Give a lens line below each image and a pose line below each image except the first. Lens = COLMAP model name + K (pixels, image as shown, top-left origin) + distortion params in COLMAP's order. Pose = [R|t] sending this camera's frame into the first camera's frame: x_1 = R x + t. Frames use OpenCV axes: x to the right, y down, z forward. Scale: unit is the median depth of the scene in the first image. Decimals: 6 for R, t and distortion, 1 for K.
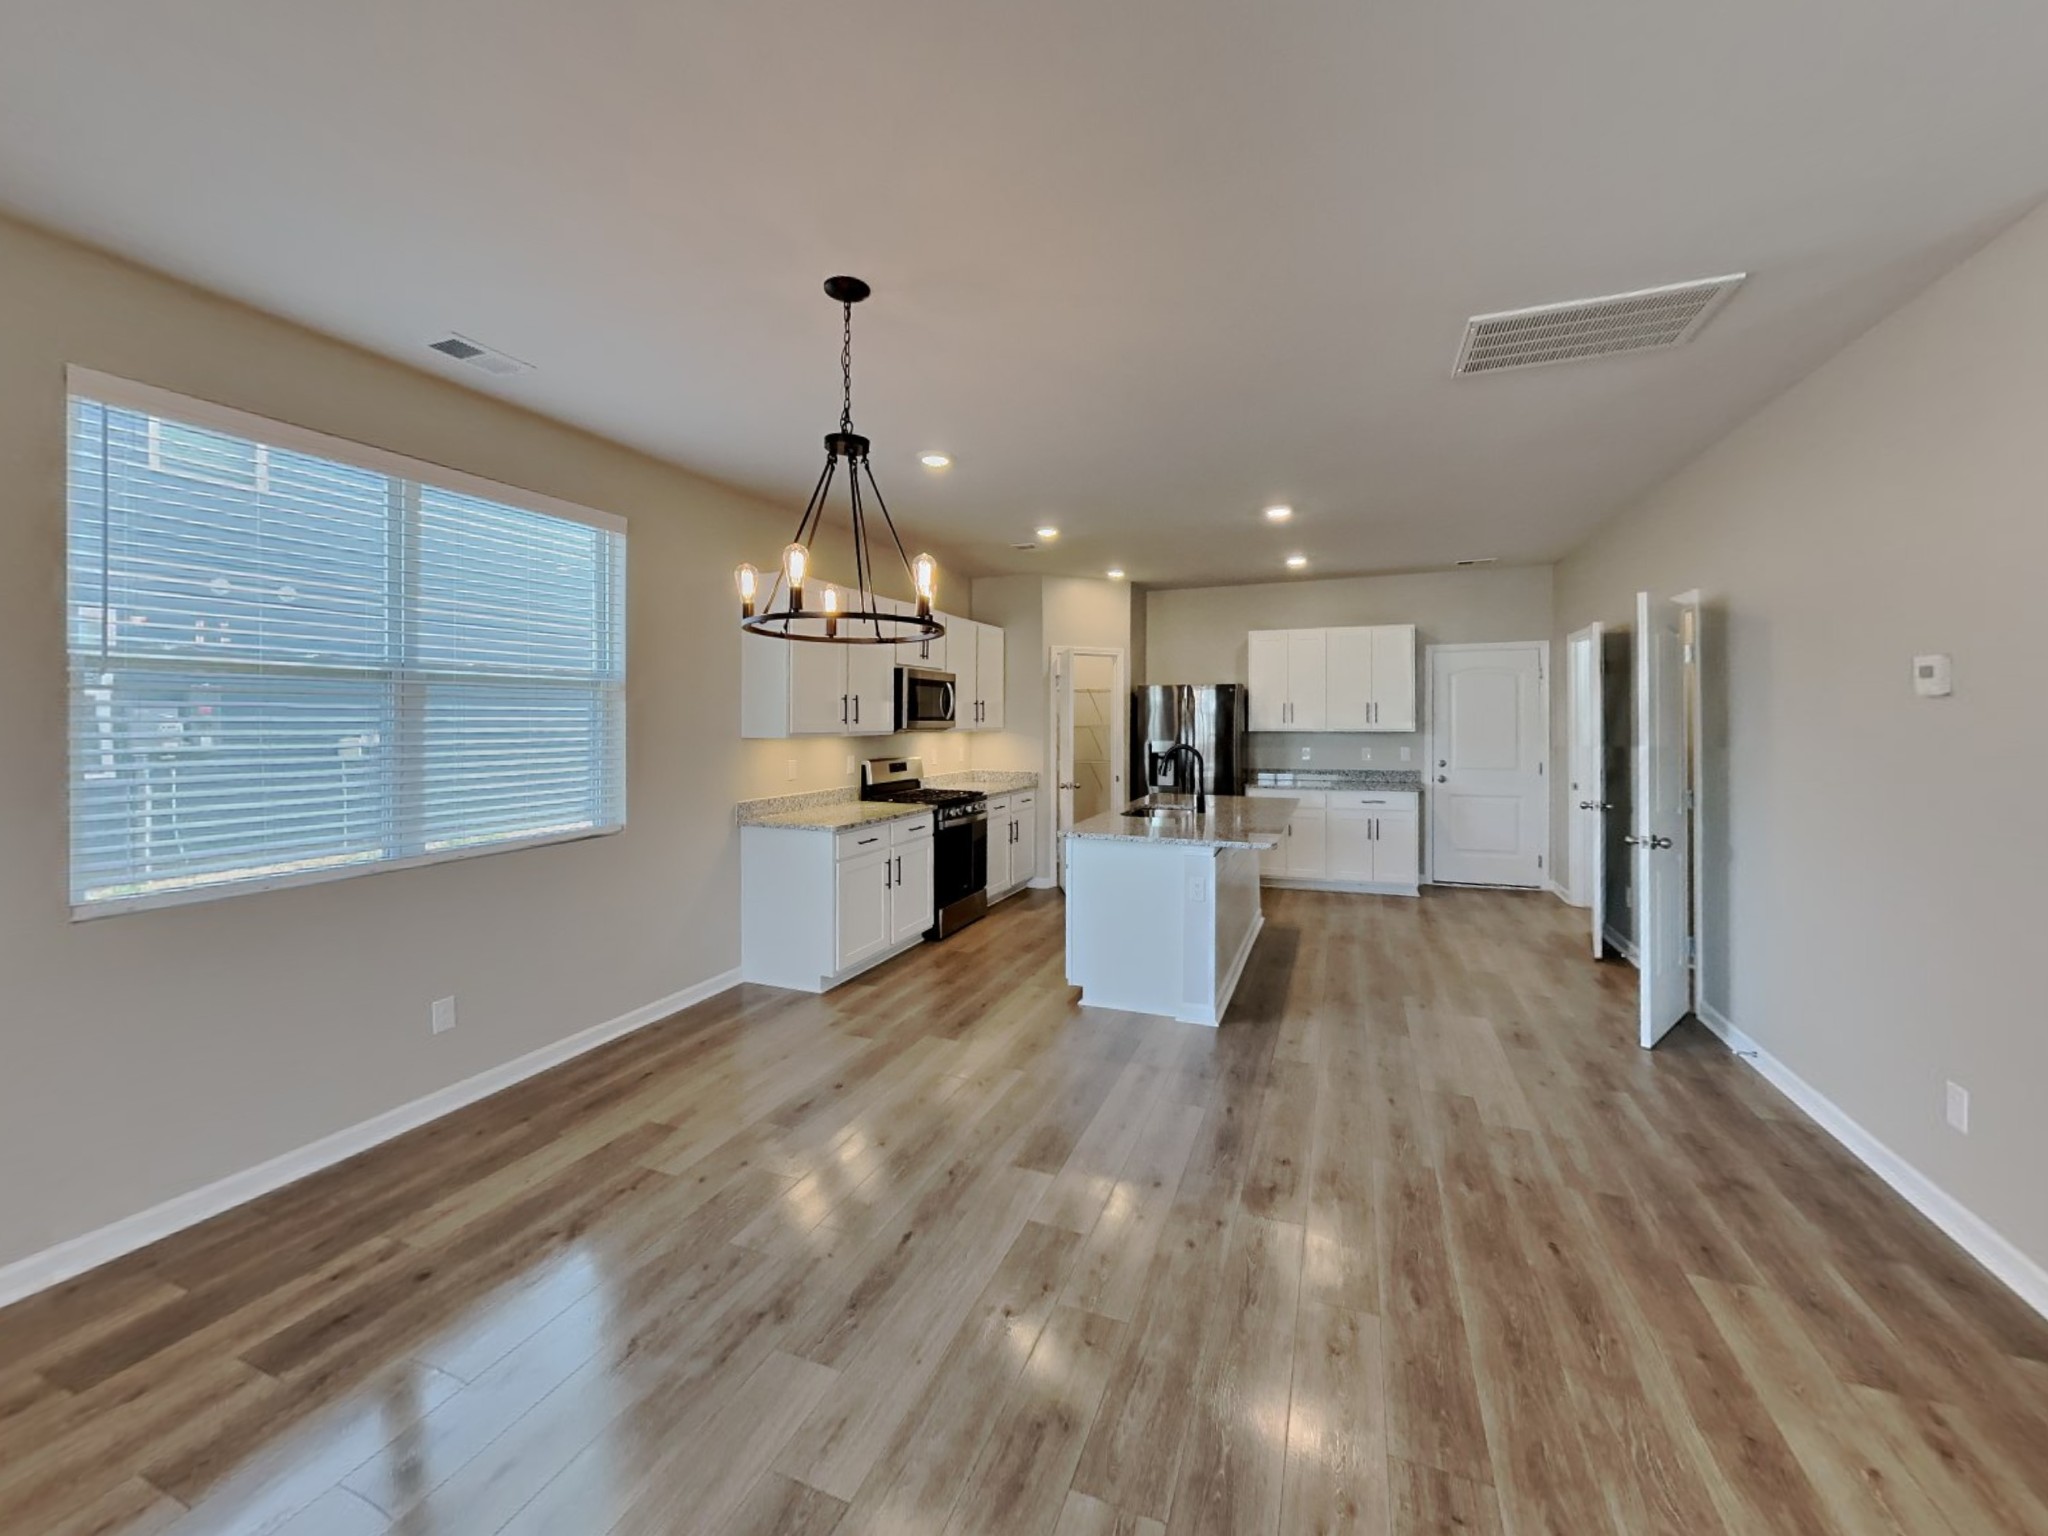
lens RADIAL K [[835.2, 0, 982.6], [0, 835.2, 716.0], [0, 0, 1]] dist [0.001007, -0.000496]
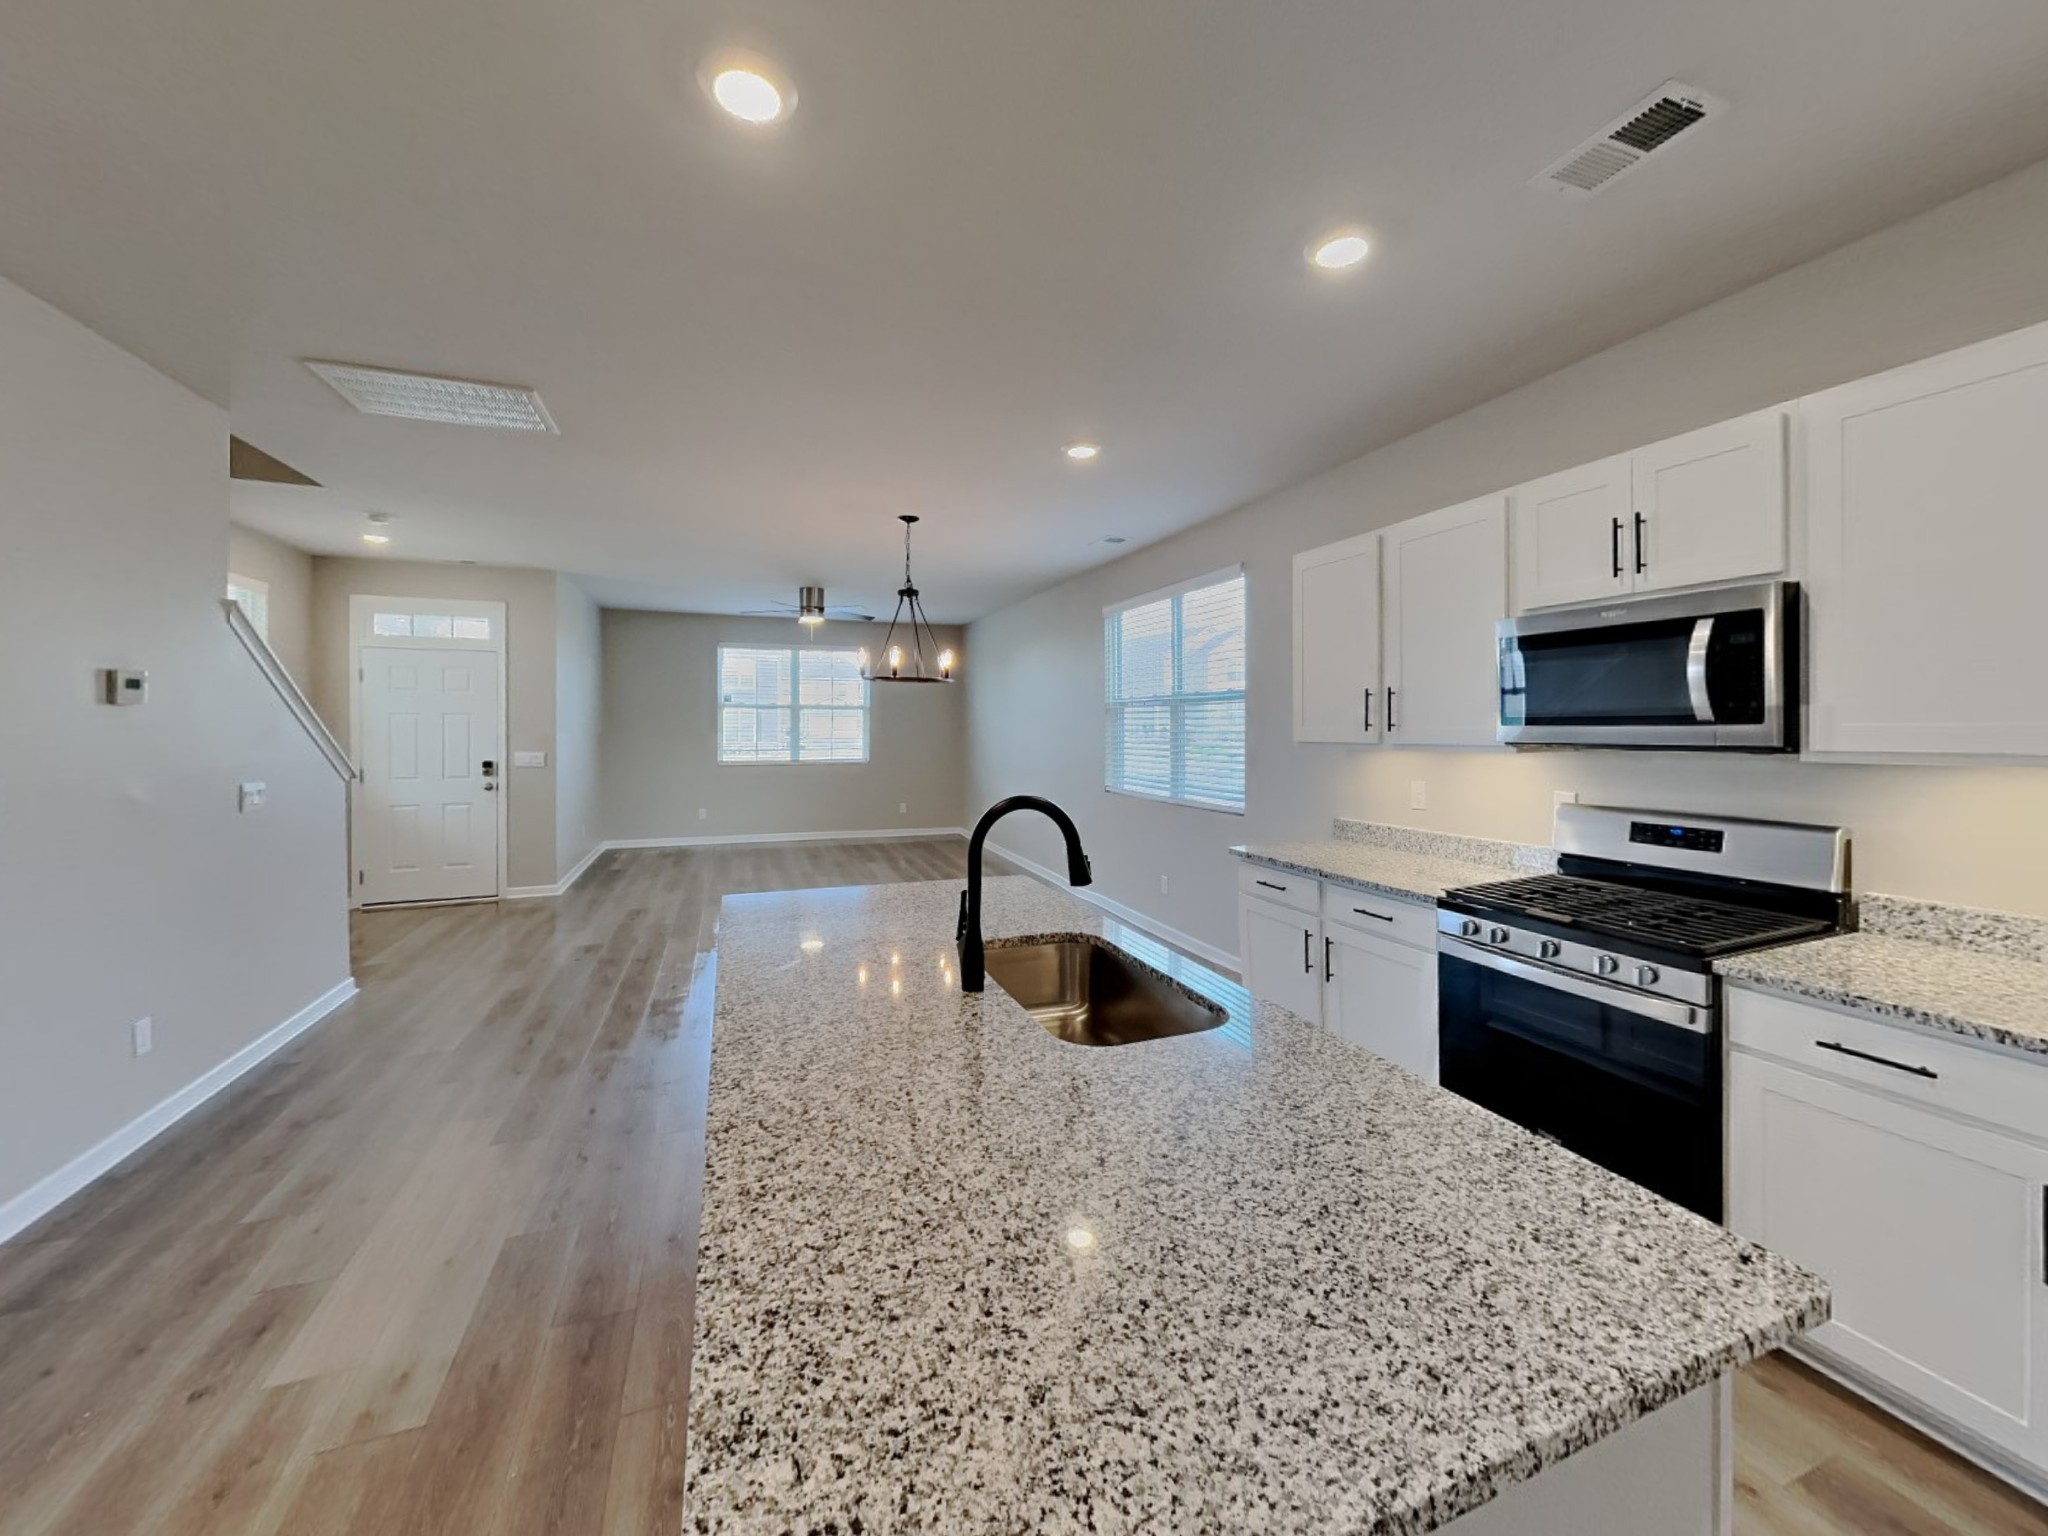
lens RADIAL K [[795.1, 0, 1023.3], [0, 795.1, 716.5], [0, 0, 1]] dist [0.000470, -0.000136]
pose [[-0.722155, -0.010660, -0.691649, 0.401193], [-0.000437, 0.999888, -0.014954, 0.007167], [0.691731, -0.010497, -0.722079, 1.048131]]
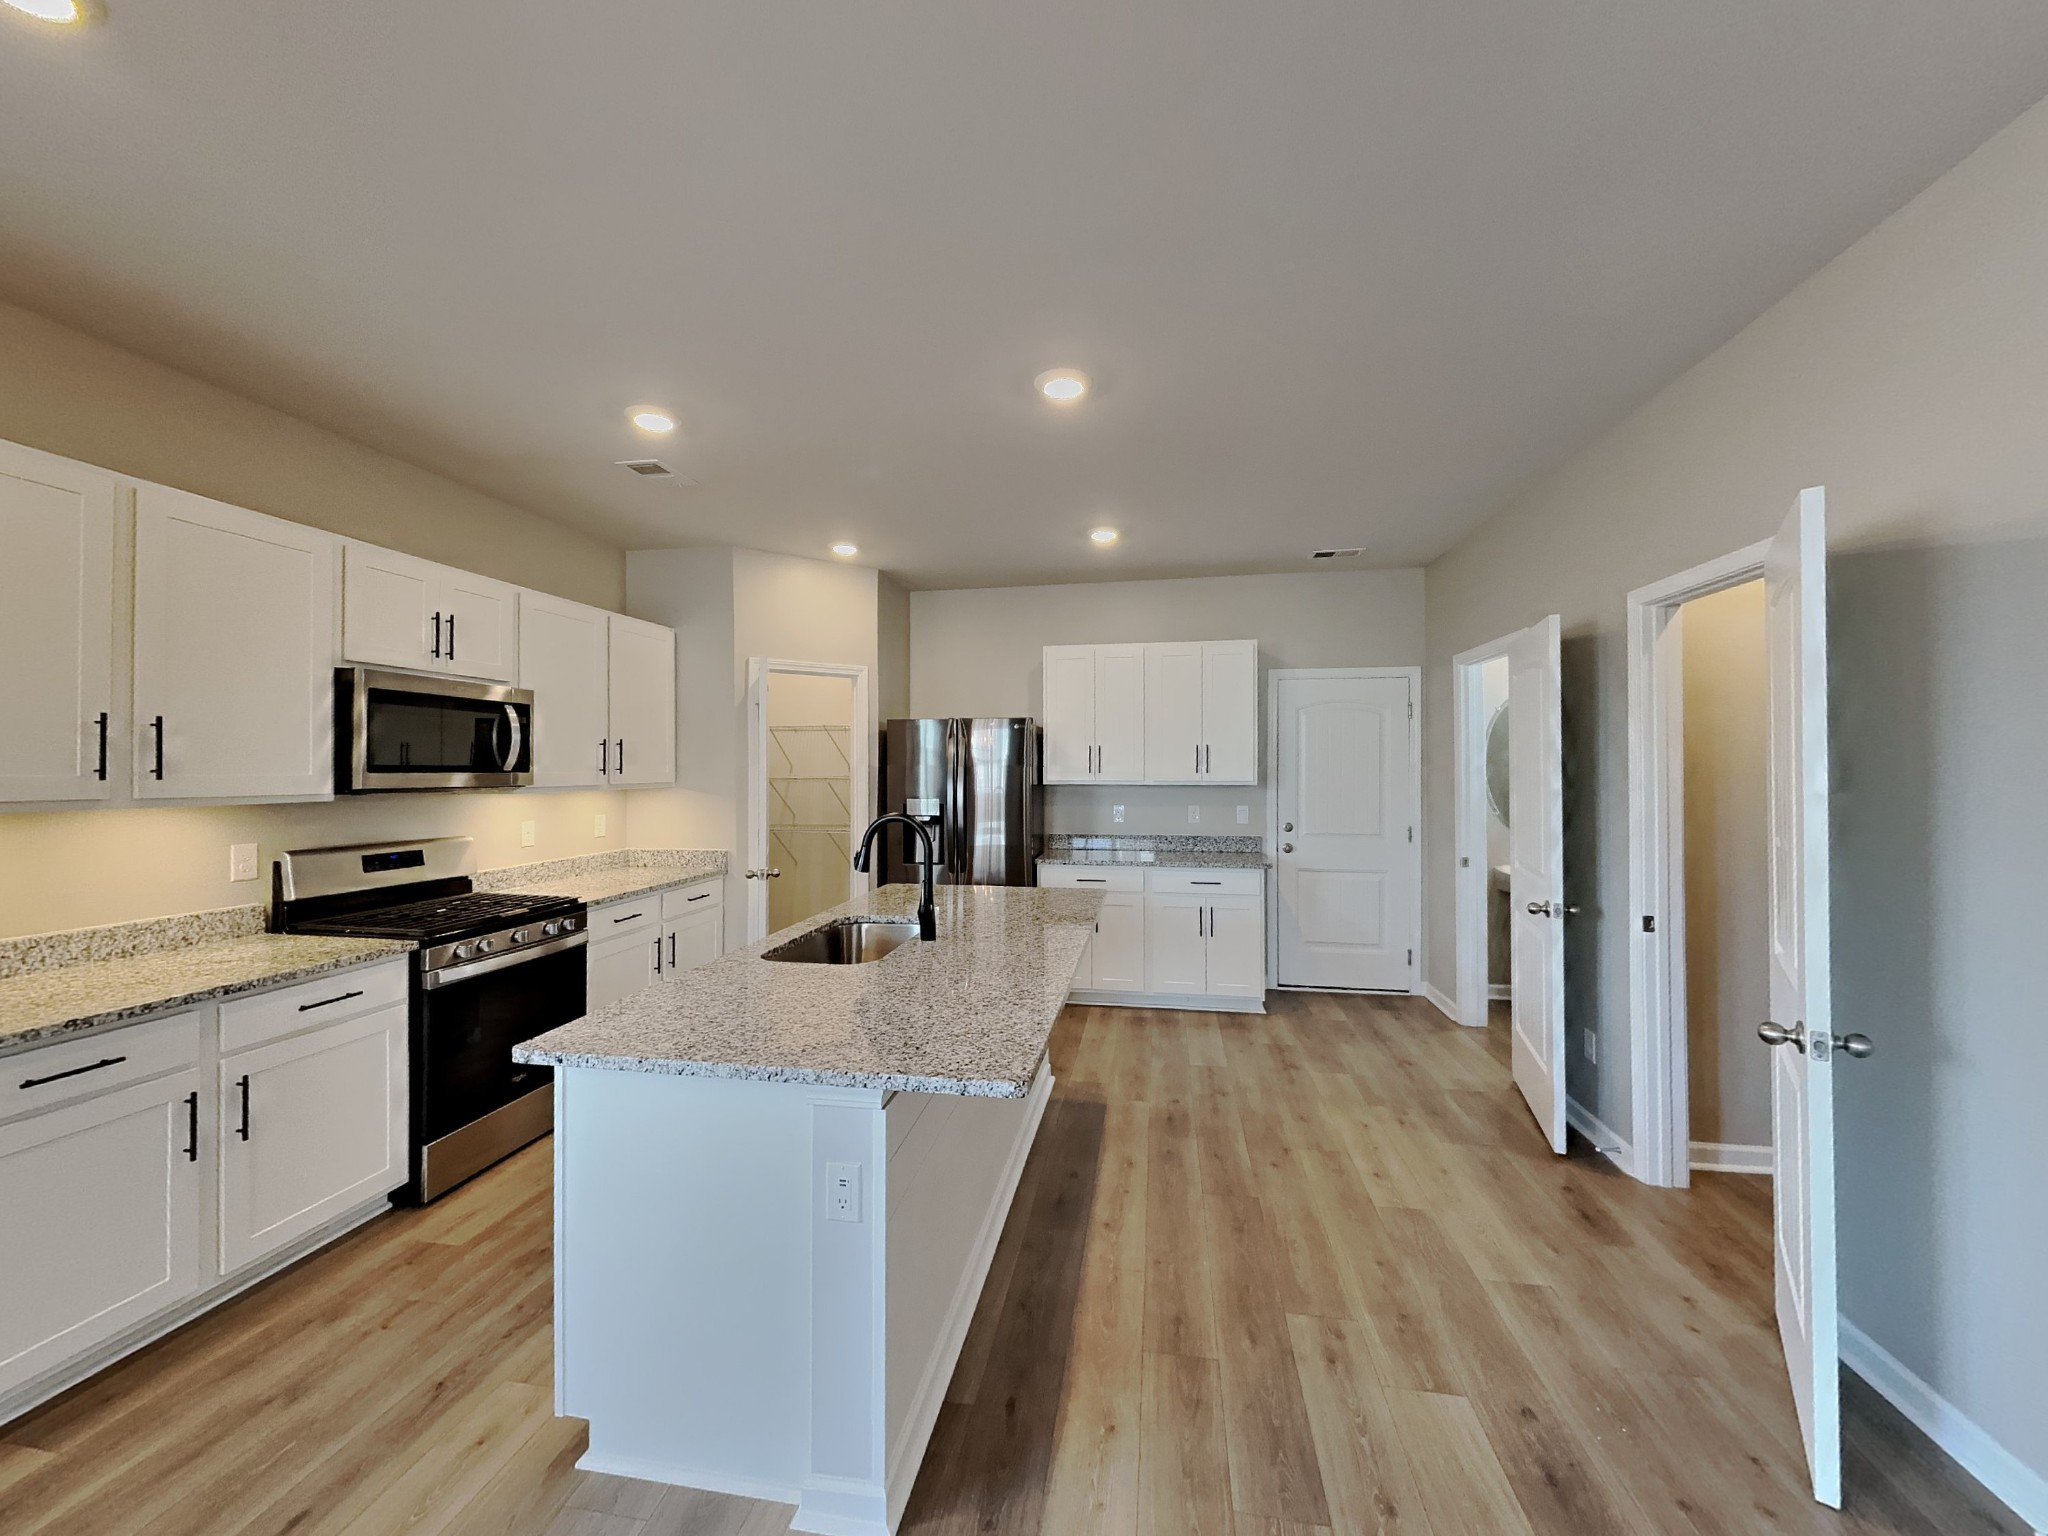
lens RADIAL K [[914.6, 0, 975.8], [0, 914.6, 778.0], [0, 0, 1]] dist [0.025760, -0.000002]
pose [[0.978329, -0.003502, 0.207026, 0.154704], [0.000838, 0.999916, 0.012953, 0.002103], [-0.207054, -0.012499, 0.978250, 0.377751]]
